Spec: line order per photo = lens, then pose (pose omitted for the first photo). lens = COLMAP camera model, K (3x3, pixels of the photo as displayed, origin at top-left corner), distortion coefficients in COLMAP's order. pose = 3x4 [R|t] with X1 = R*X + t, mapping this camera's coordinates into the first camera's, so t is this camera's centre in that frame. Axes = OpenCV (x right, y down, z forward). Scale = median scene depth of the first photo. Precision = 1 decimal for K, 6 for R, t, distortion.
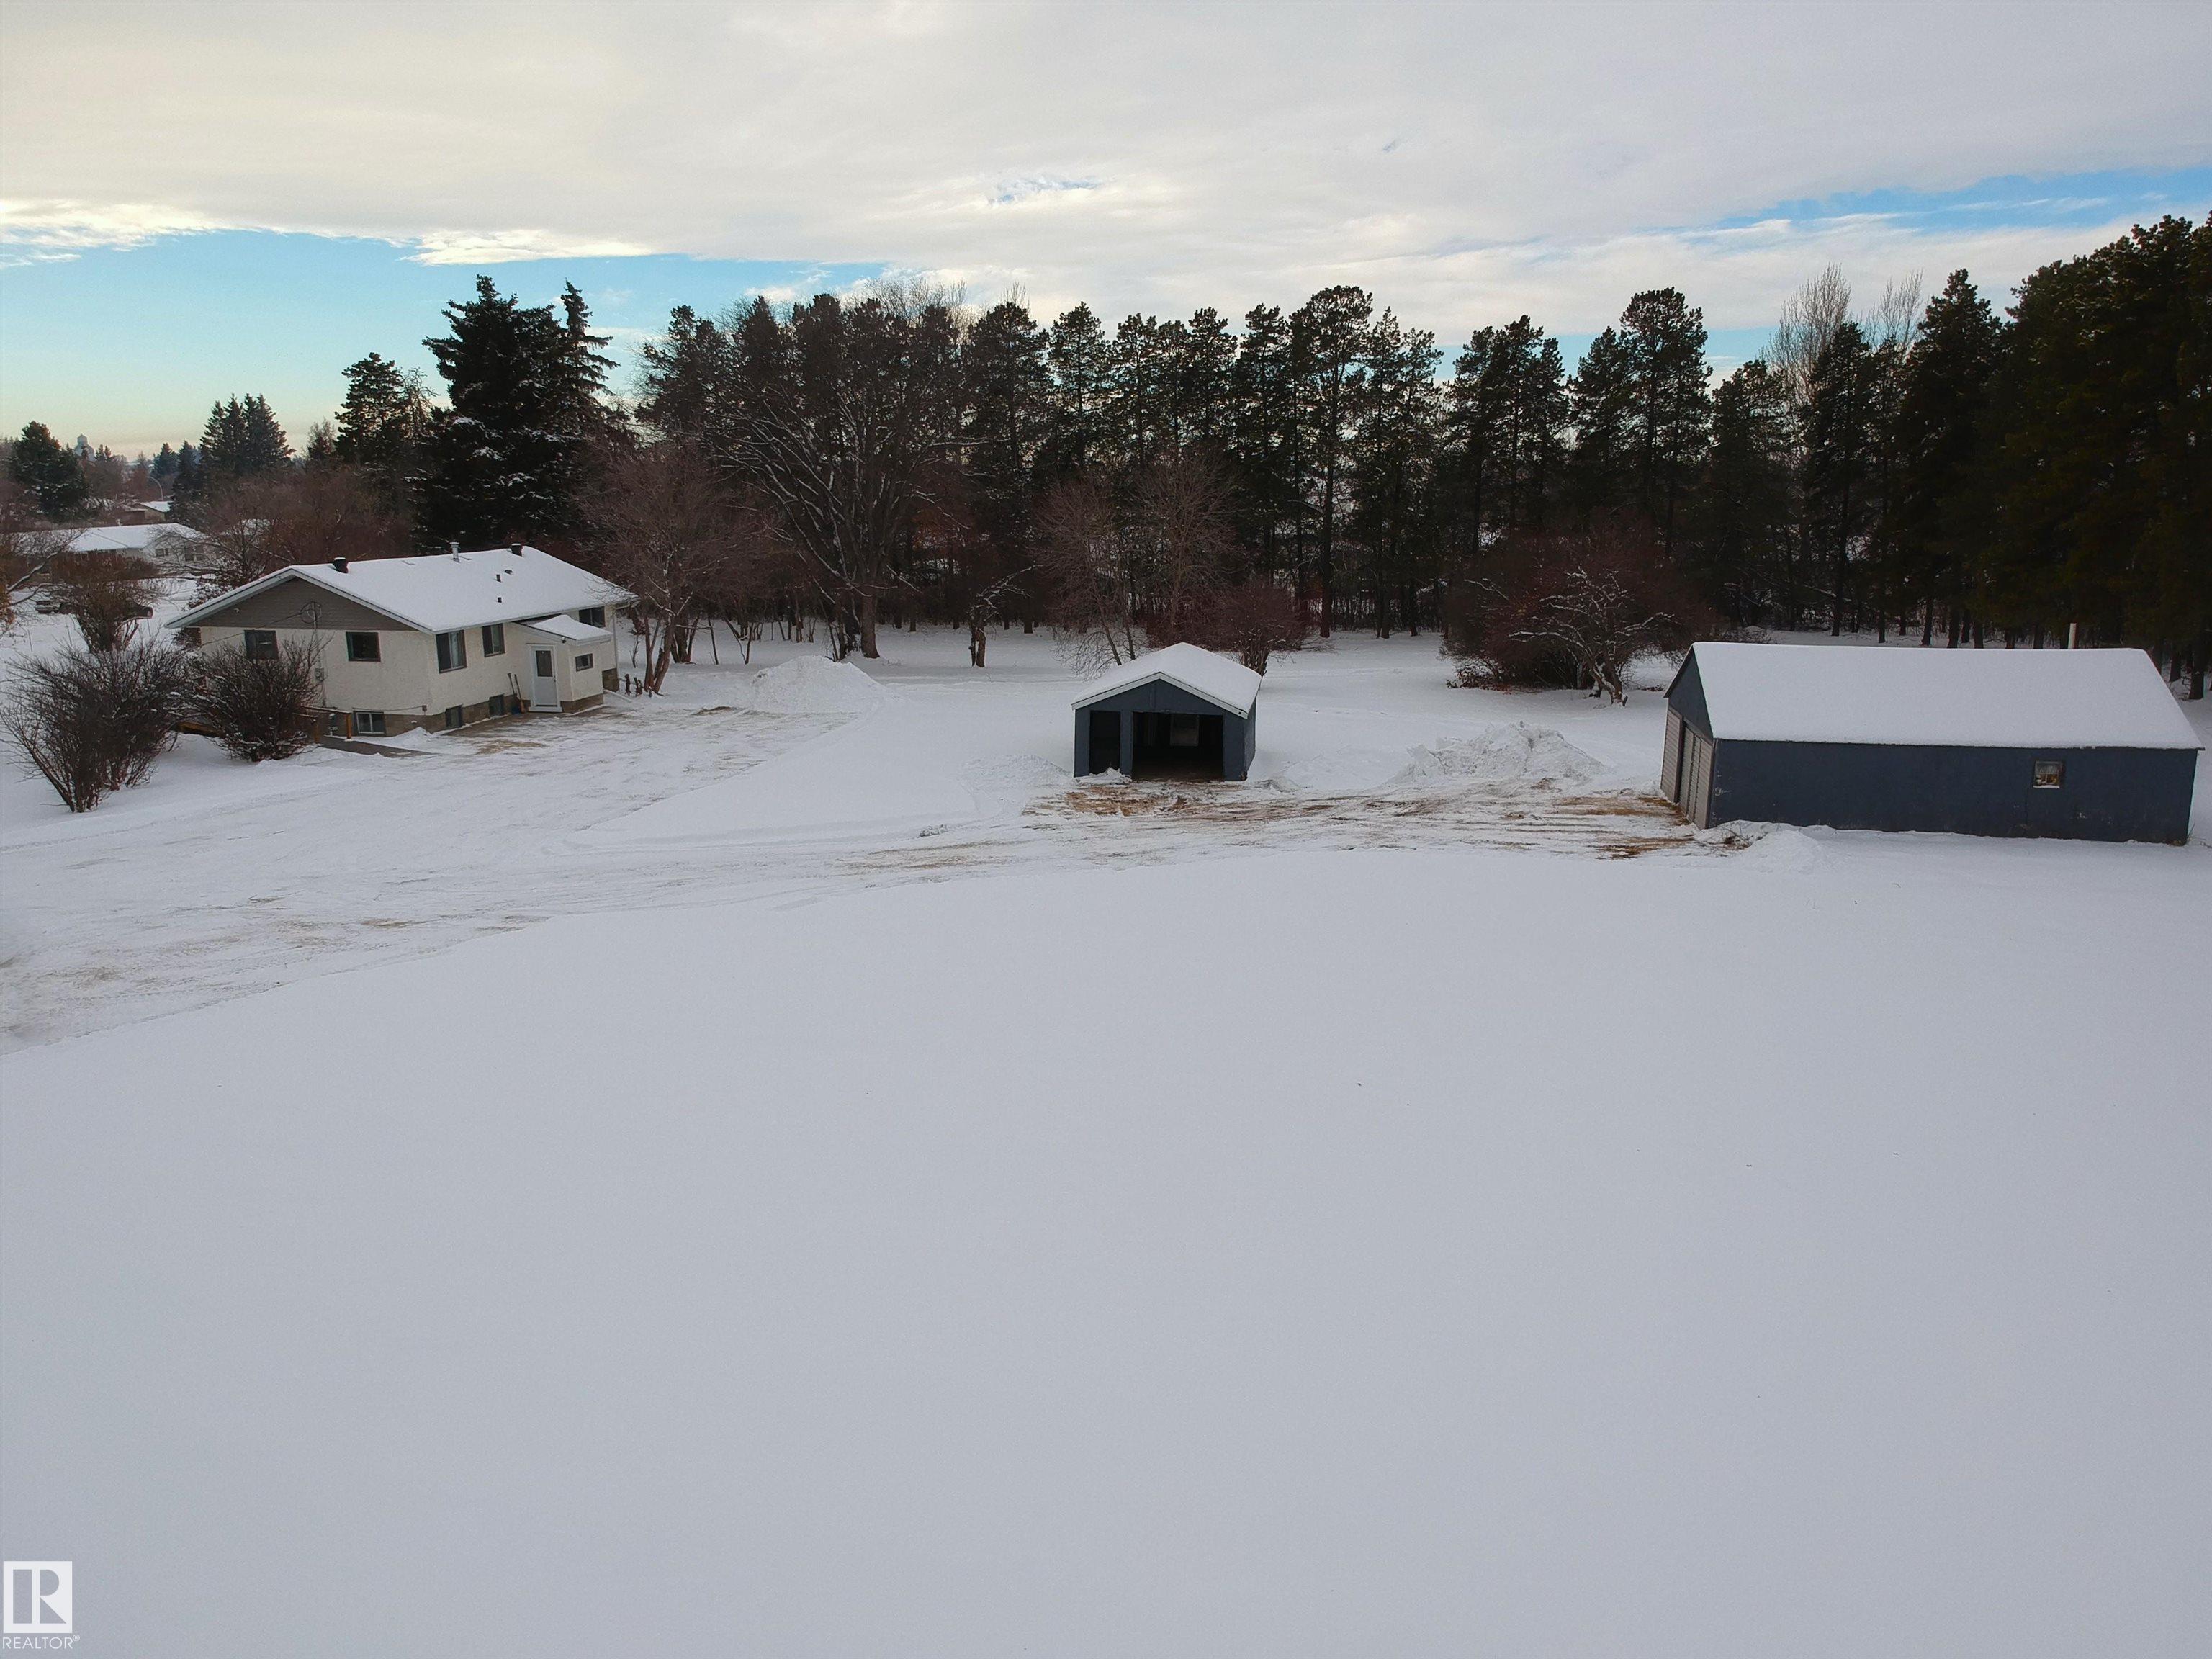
lens RADIAL K [[1587.4, 0, 1142.2], [0, 1587.4, 913.4], [0, 0, 1]] dist [0.112053, -0.157383]
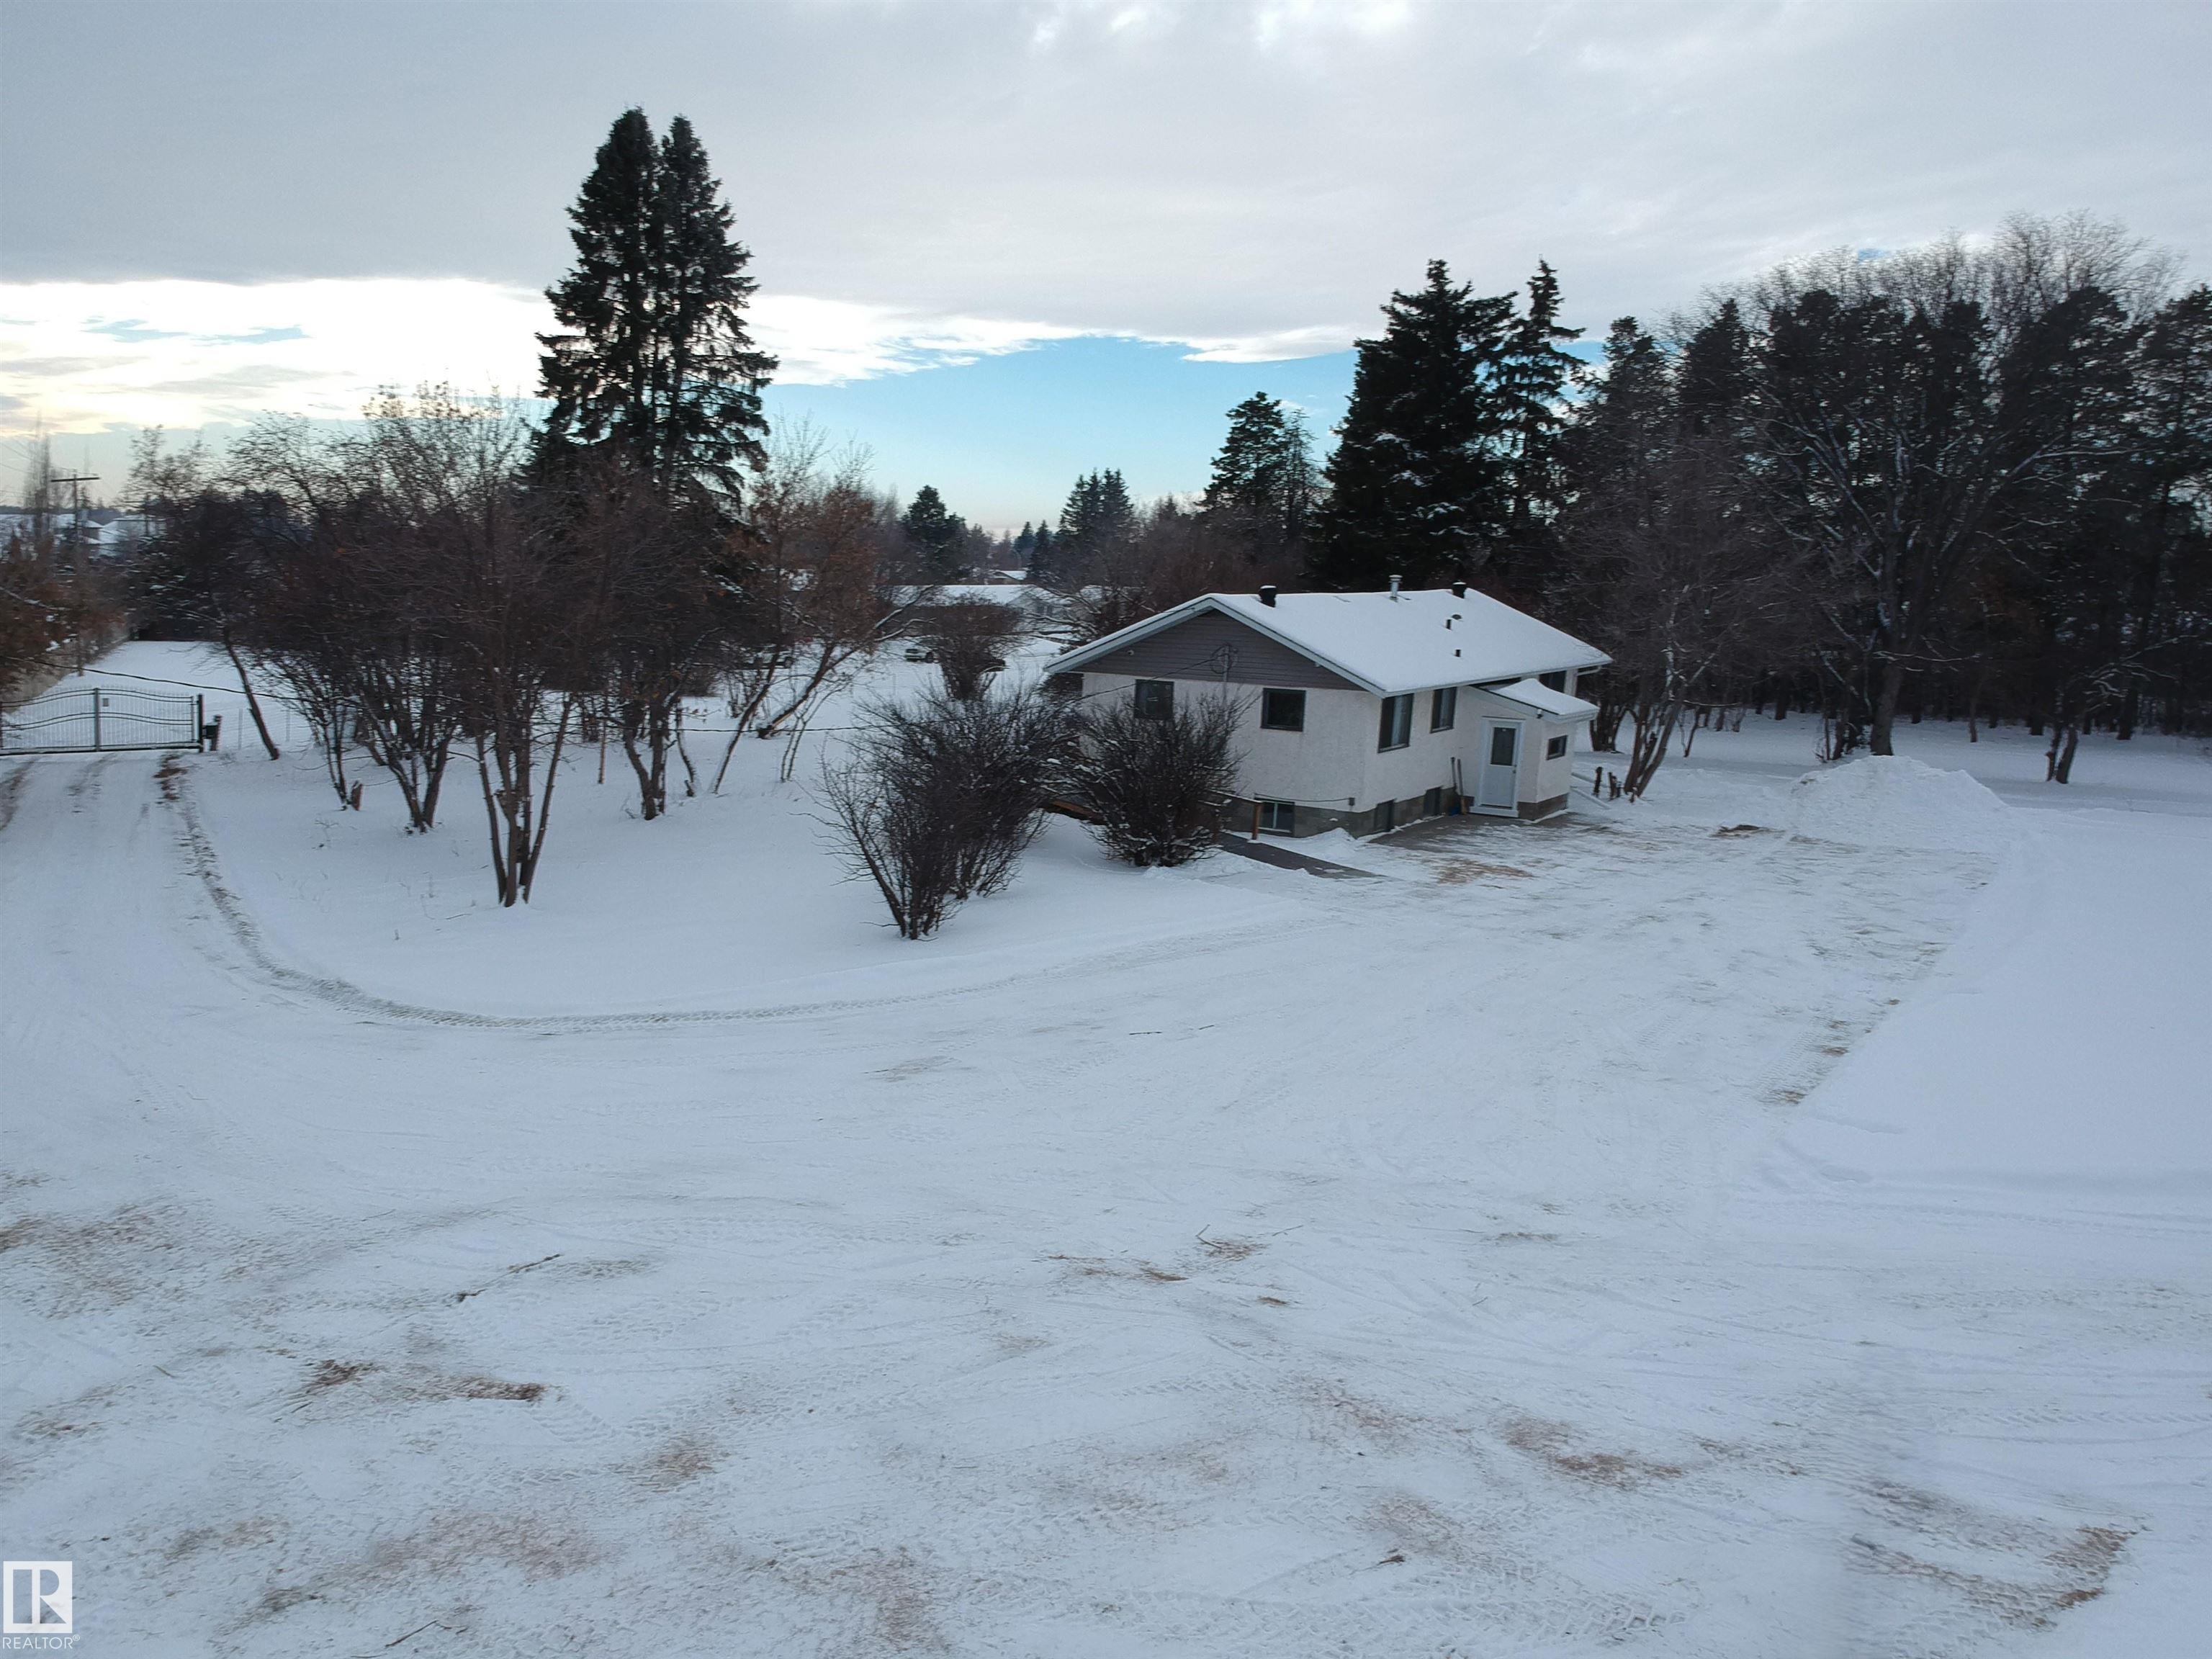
lens RADIAL K [[1647.2, 0, 1116.3], [0, 1647.2, 822.5], [0, 0, 1]] dist [0.114555, -0.185268]
pose [[0.891279, 0.085611, -0.445301, -0.197129], [-0.133918, 0.987909, -0.078111, -0.044730], [0.433229, 0.129252, 0.891968, 0.295307]]
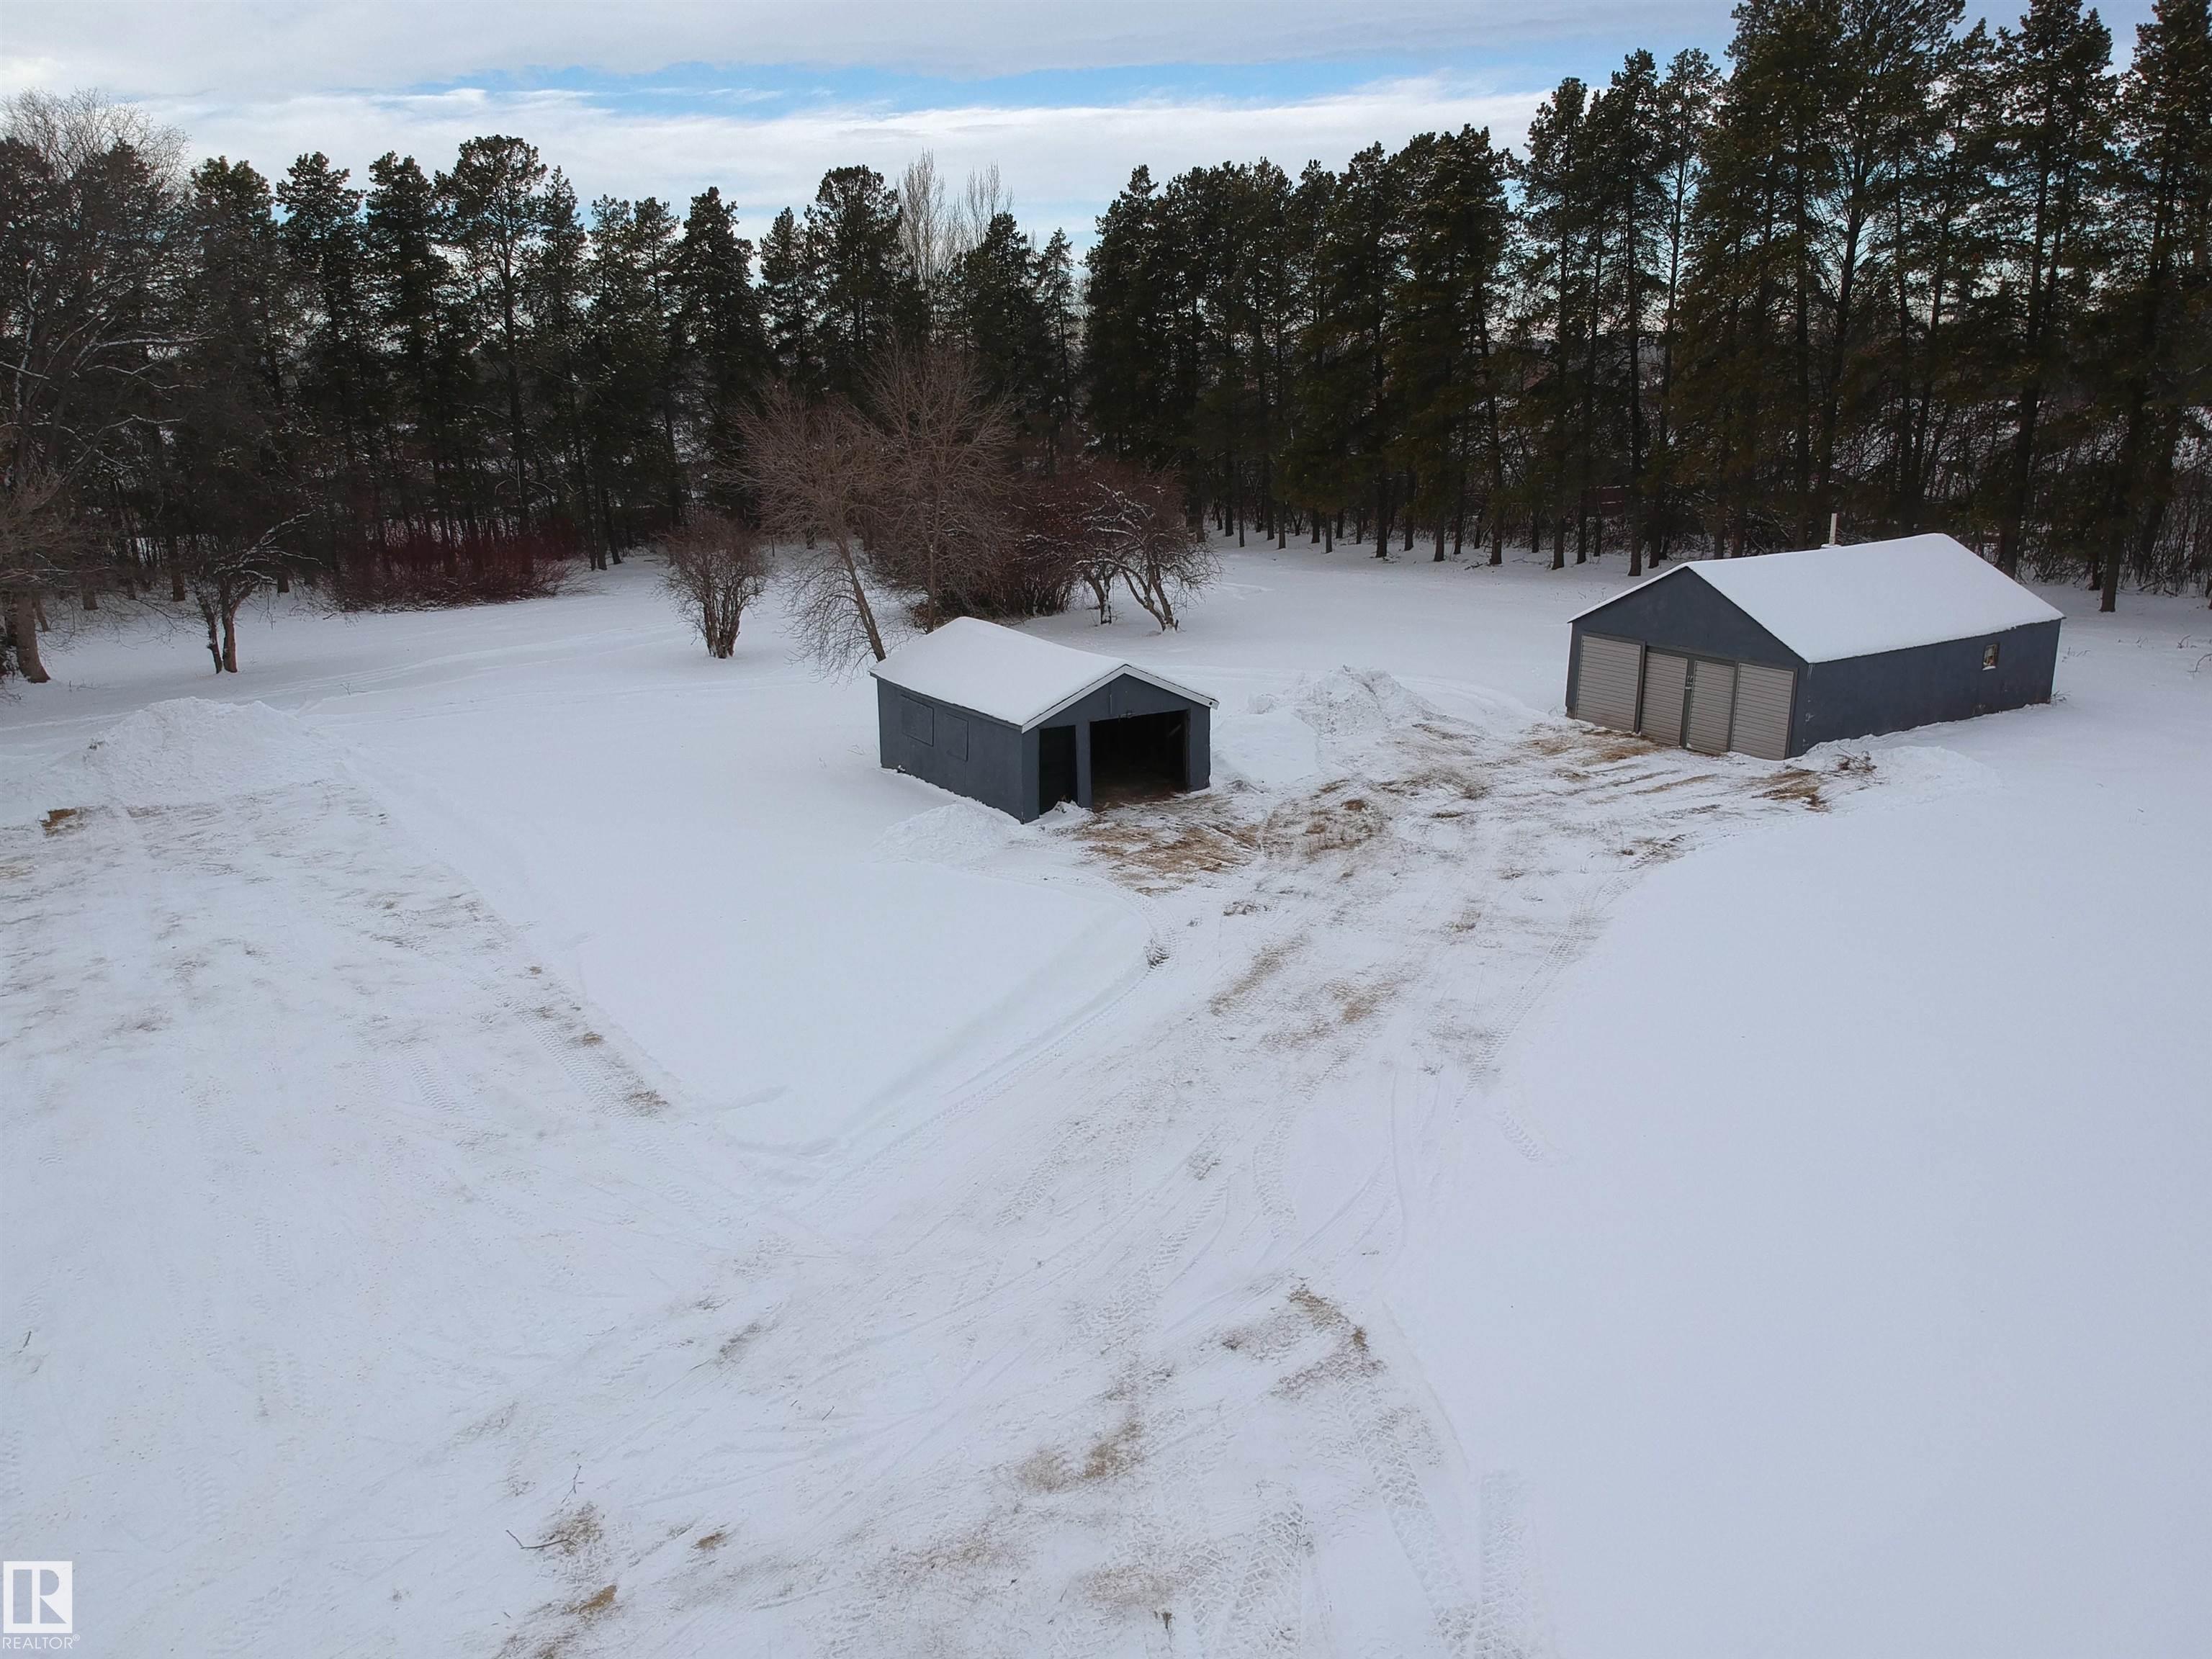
lens RADIAL K [[1647.2, 0, 1116.3], [0, 1647.2, 822.5], [0, 0, 1]] dist [0.114555, -0.185268]
pose [[0.760962, -0.190073, 0.620330, -0.357132], [0.185540, 0.979947, 0.072658, -0.101477], [-0.621700, 0.059806, 0.780969, 0.304954]]
